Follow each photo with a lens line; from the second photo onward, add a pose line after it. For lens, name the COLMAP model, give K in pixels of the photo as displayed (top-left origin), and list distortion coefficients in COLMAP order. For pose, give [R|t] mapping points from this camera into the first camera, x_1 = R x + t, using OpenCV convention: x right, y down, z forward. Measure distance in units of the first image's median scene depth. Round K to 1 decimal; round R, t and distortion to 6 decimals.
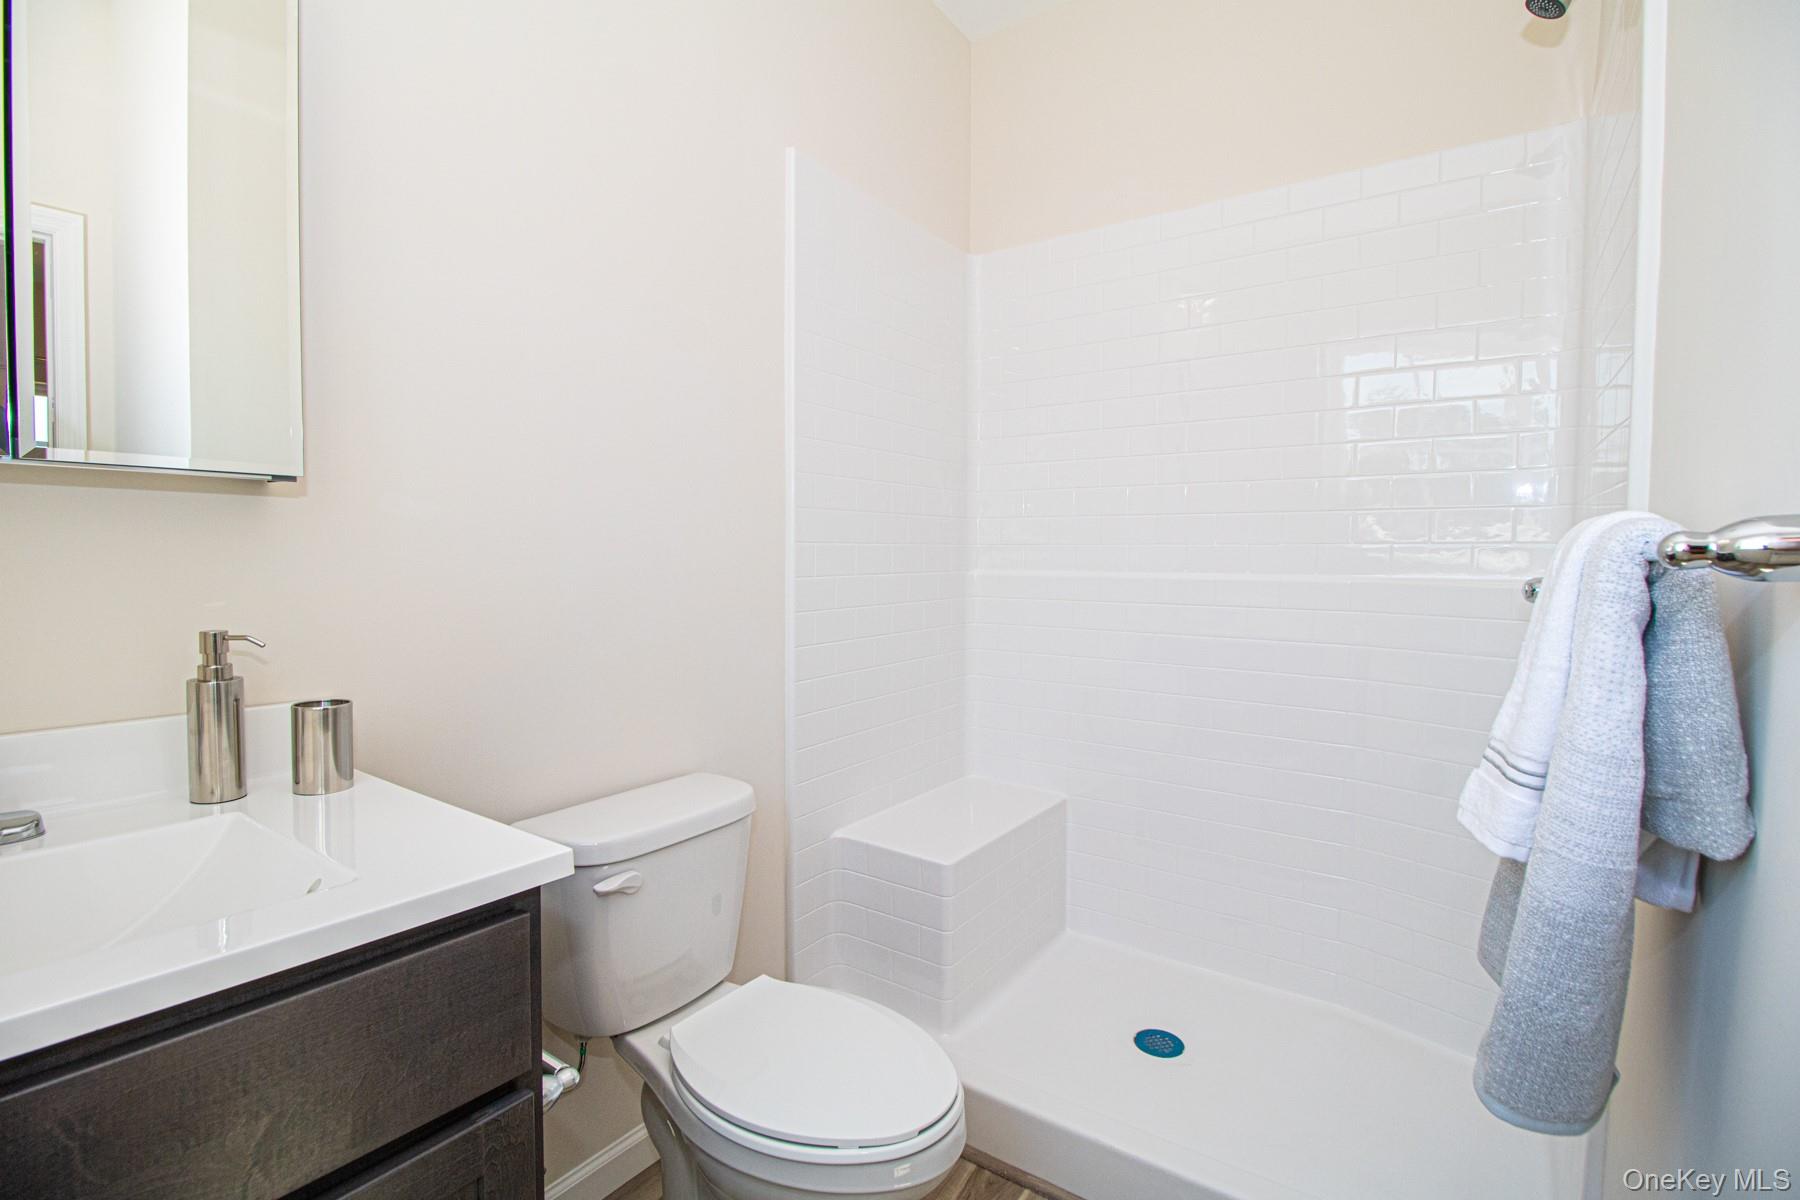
lens RADIAL K [[839.9, 0, 906.3], [0, 839.9, 593.5], [0, 0, 1]] dist [0.002662, -0.013026]
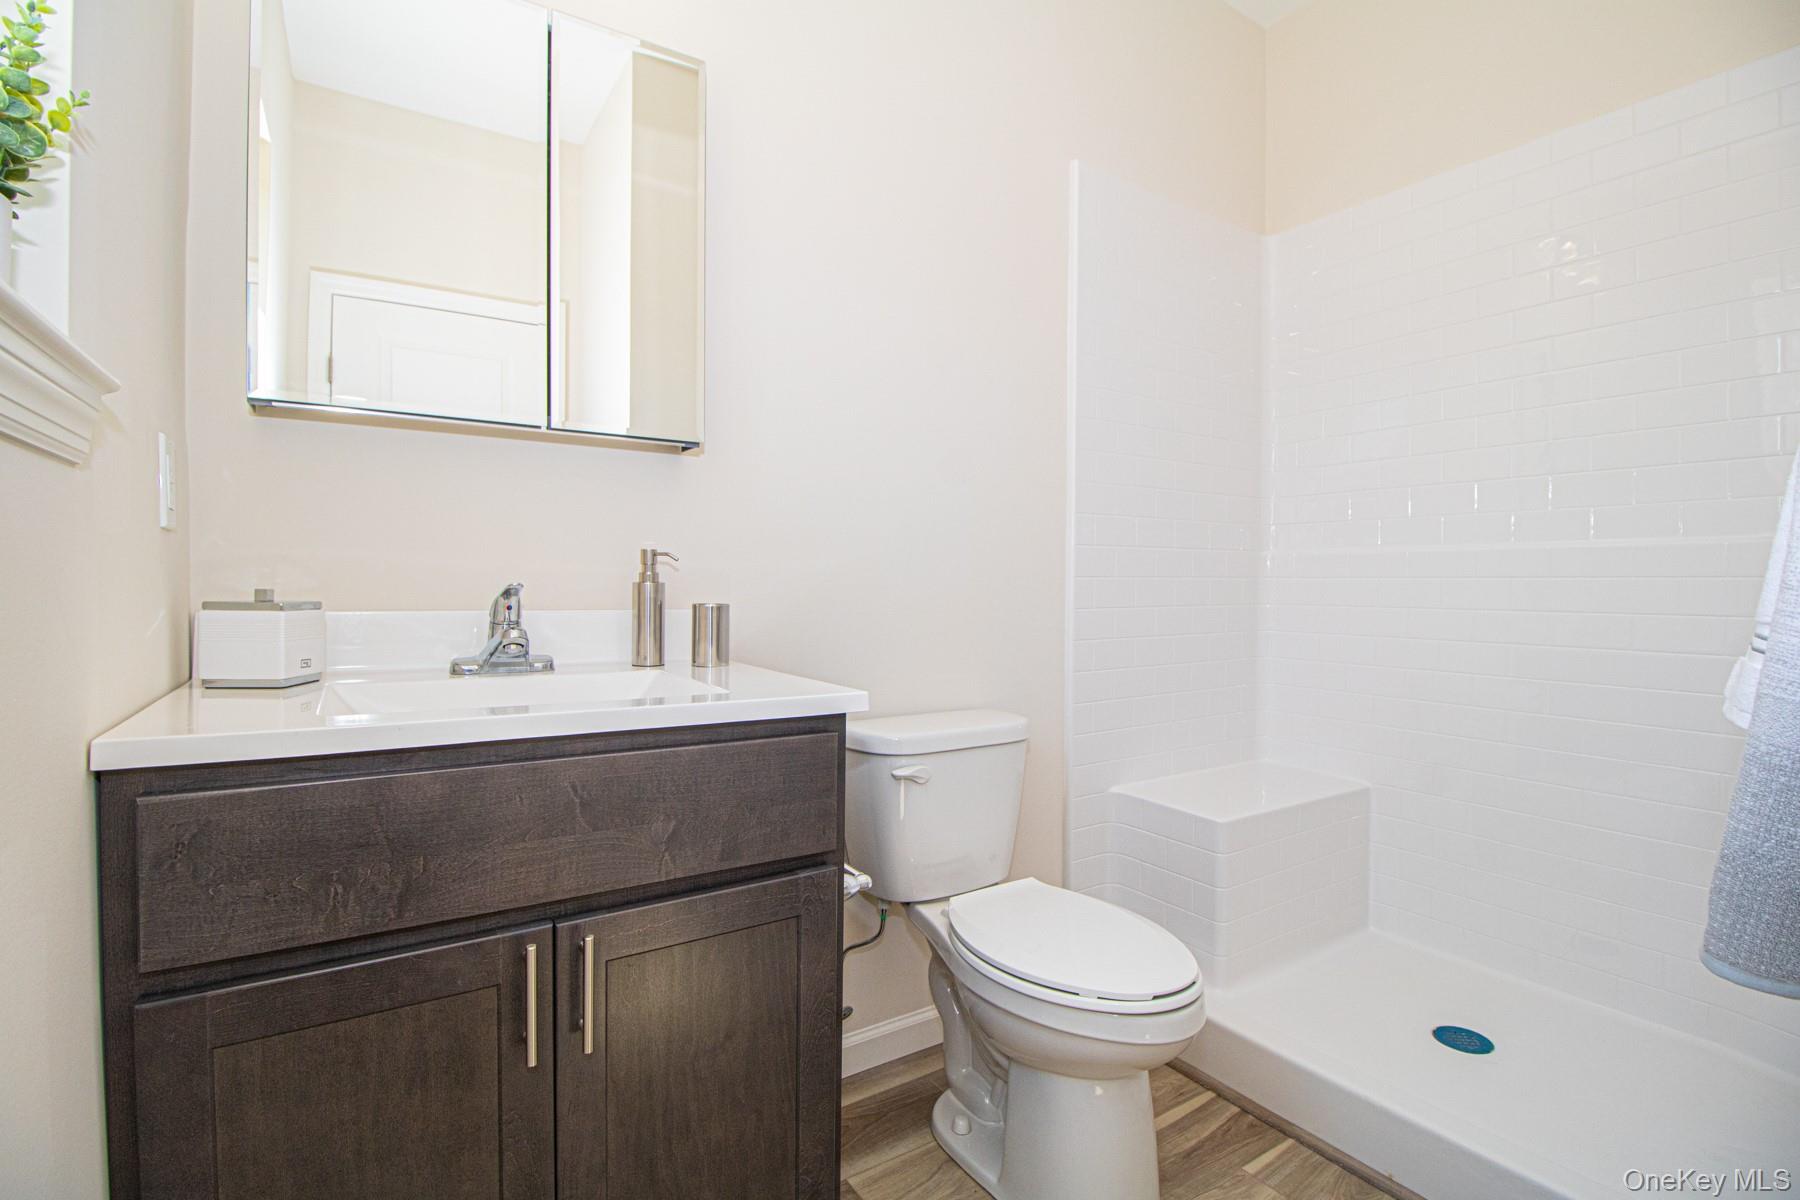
lens RADIAL K [[858.8, 0, 900.0], [0, 858.8, 600.0], [0, 0, 1]] dist [0.001233, -0.012536]
pose [[0.927031, 0.003480, -0.374968, 0.138441], [-0.018506, 0.999163, -0.036479, 0.175896], [0.374528, 0.040757, 0.926320, -0.217749]]
